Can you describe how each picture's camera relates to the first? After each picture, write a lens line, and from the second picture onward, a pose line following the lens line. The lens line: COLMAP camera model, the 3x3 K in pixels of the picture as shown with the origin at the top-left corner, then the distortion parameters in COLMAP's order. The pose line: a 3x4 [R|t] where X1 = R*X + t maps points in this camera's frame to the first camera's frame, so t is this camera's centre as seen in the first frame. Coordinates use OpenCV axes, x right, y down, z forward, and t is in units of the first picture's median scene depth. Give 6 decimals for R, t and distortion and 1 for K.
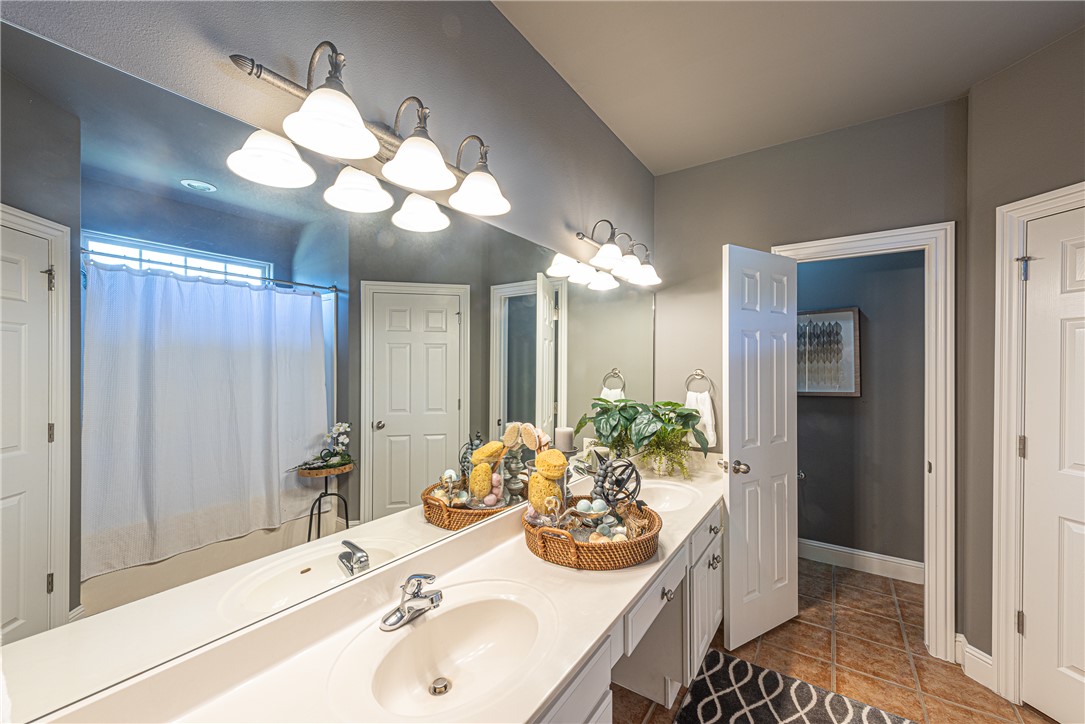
lens RADIAL K [[423.9, 0, 541.3], [0, 423.9, 365.8], [0, 0, 1]] dist [0.008760, -0.001166]
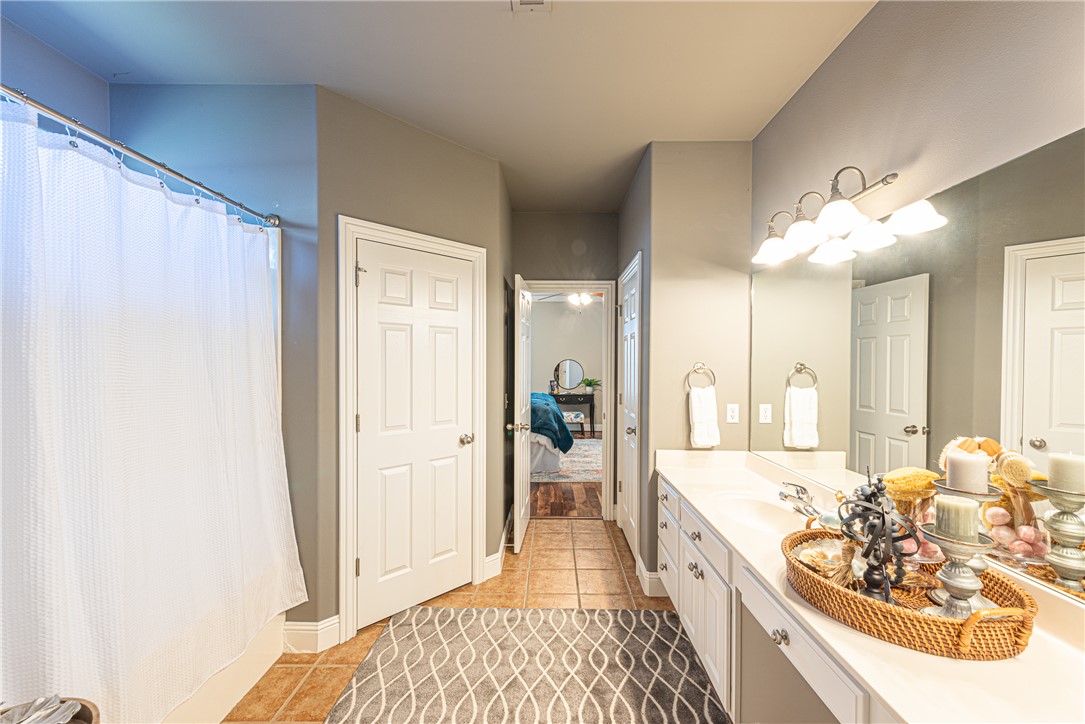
lens RADIAL K [[423.9, 0, 544.4], [0, 423.9, 363.2], [0, 0, 1]] dist [0.008760, -0.001166]
pose [[0.835346, -0.002586, 0.549719, -0.502644], [-0.000753, 0.999983, 0.005848, 0.003129], [-0.549724, -0.005299, 0.835329, 0.336423]]
